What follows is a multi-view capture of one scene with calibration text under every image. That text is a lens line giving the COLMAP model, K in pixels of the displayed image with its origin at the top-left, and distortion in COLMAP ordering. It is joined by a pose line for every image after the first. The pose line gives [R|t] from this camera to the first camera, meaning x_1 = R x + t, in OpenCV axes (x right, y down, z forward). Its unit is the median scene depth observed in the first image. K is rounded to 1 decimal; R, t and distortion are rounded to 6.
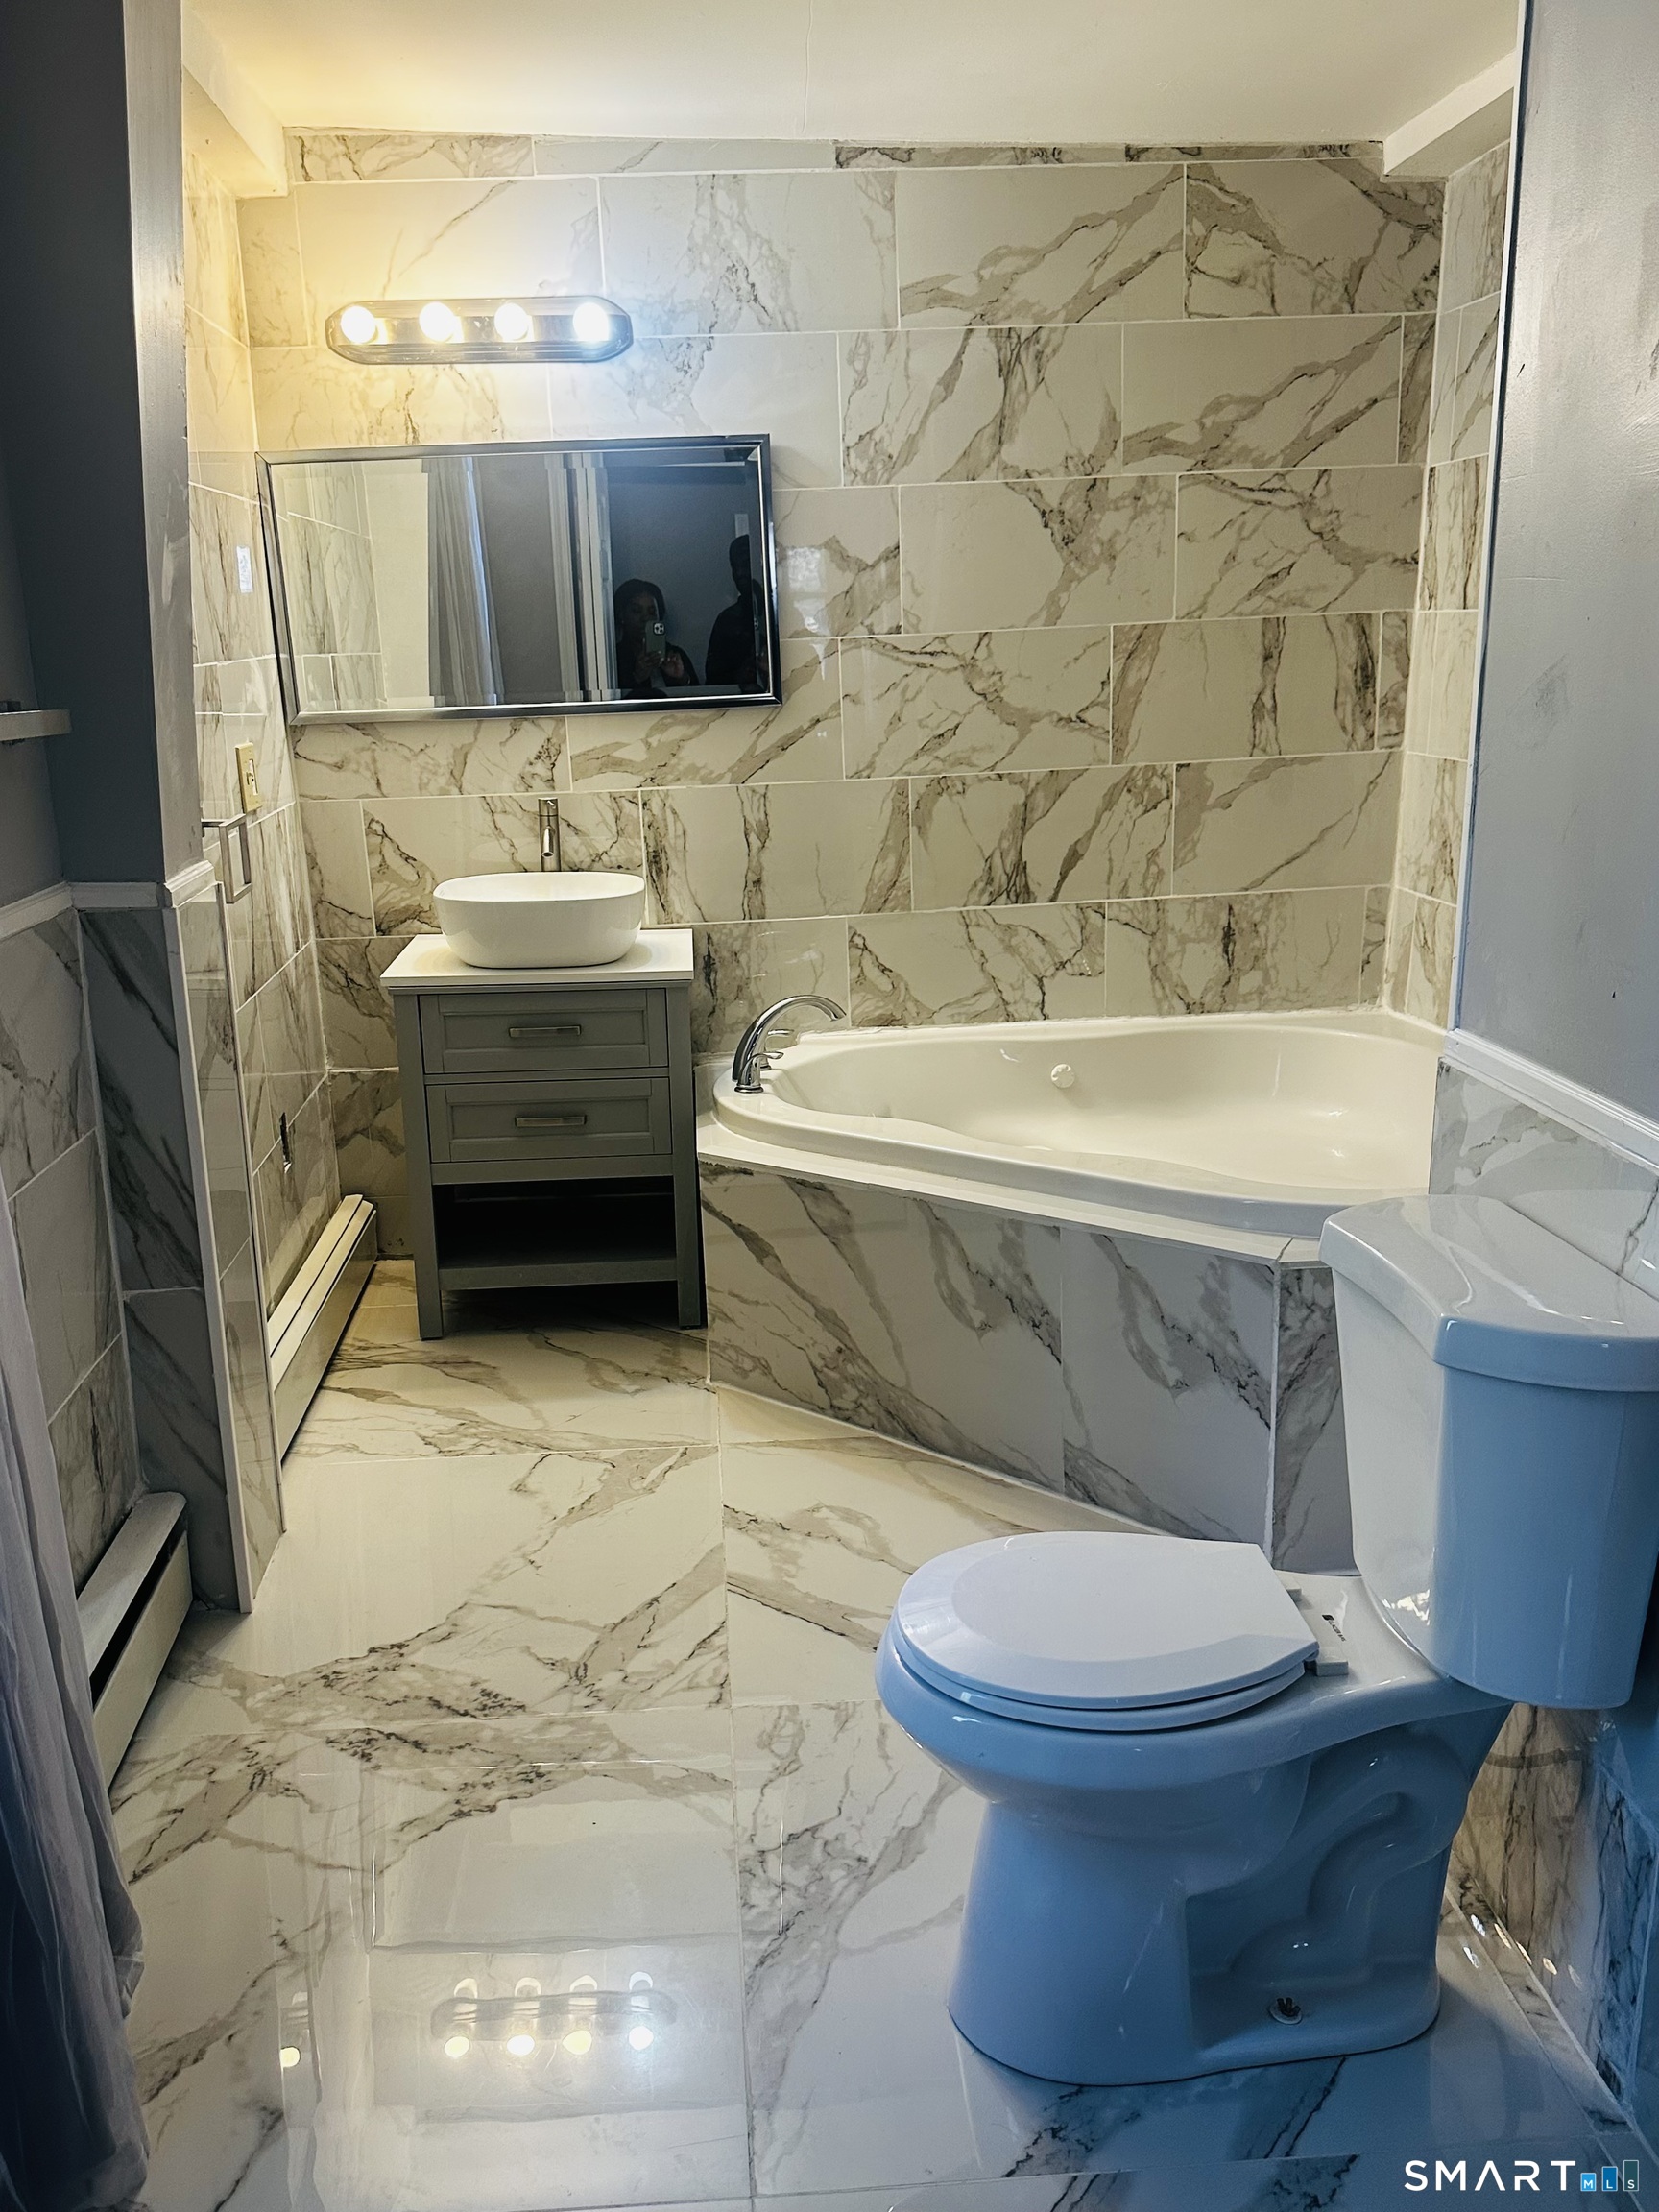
lens RADIAL K [[1755.9, 0, 817.1], [0, 1755.9, 1103.5], [0, 0, 1]] dist [0.158849, -0.295306]
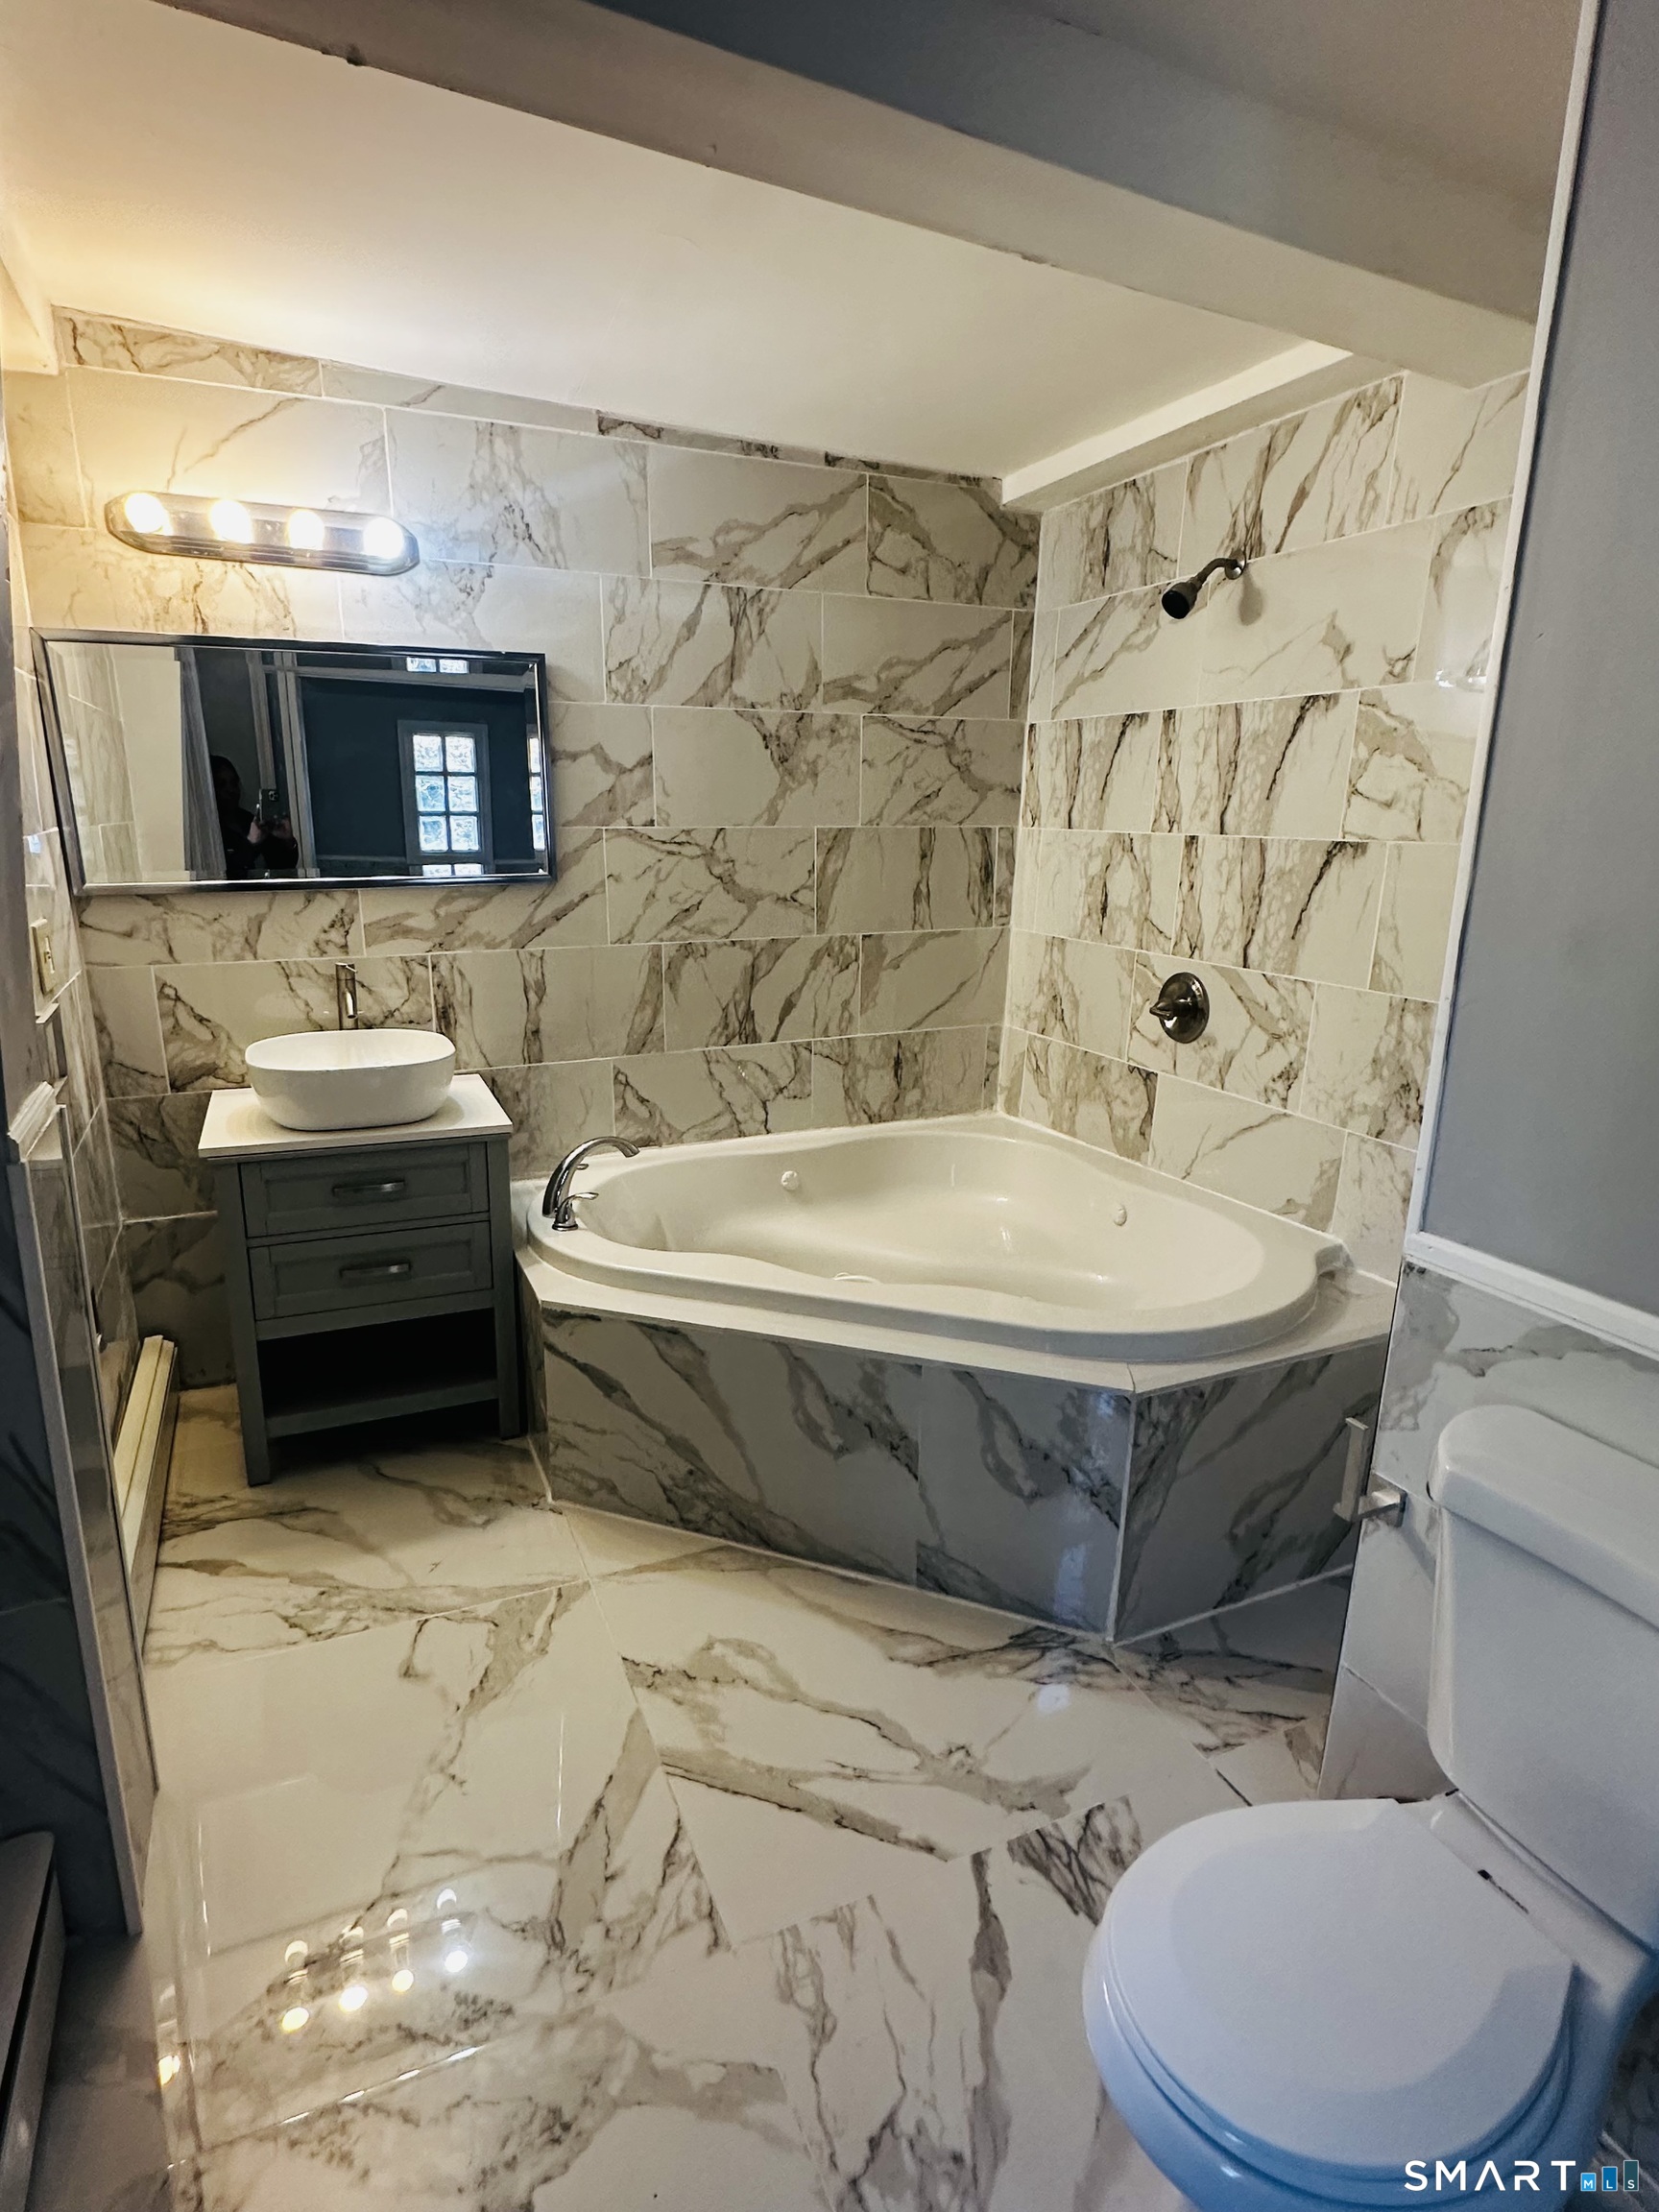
lens RADIAL K [[1141.2, 0, 822.3], [0, 1141.2, 1110.1], [0, 0, 1]] dist [-0.000028, -0.002661]
pose [[0.940909, -0.043810, 0.335815, -0.122345], [0.045614, 0.998956, 0.002516, -0.074501], [-0.335574, 0.012951, 0.941925, 0.252663]]
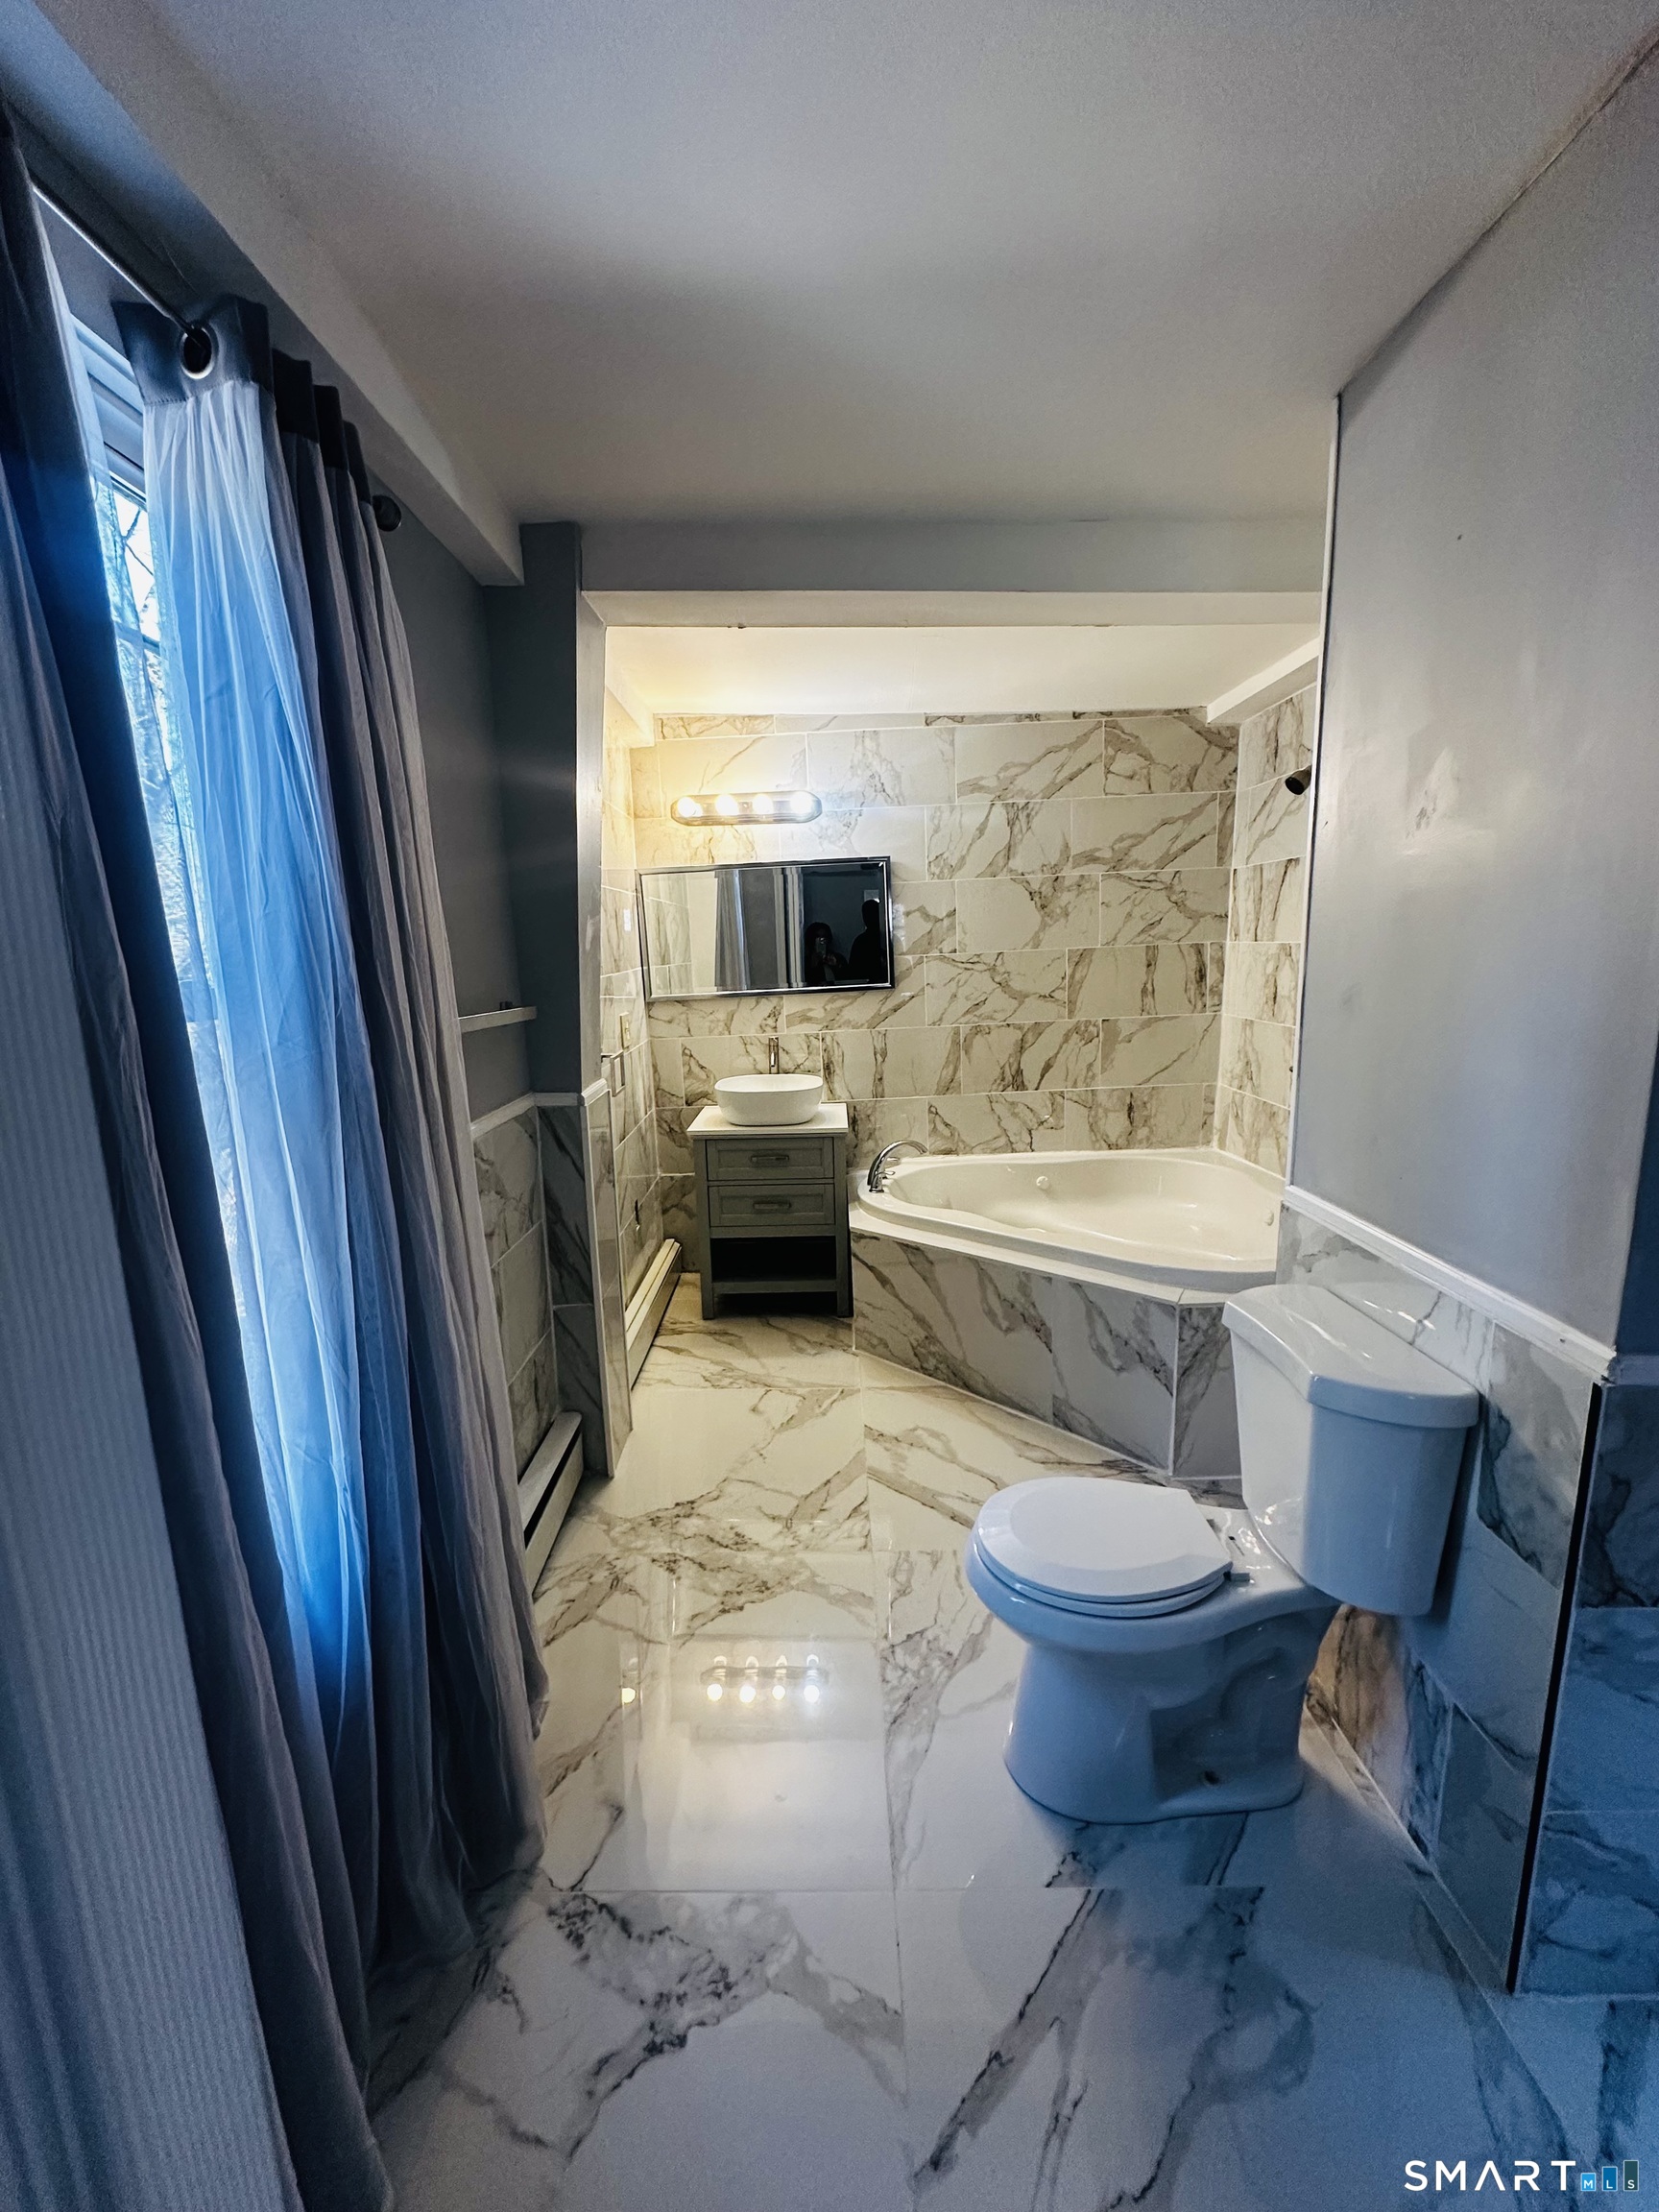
lens RADIAL K [[880.7, 0, 829.5], [0, 880.7, 1106.0], [0, 0, 1]] dist [0.000269, 0.000322]
pose [[0.997031, 0.008113, -0.076570, -0.017218], [-0.013874, 0.997086, -0.075011, -0.026516], [0.075738, 0.075851, 0.994239, 0.051208]]
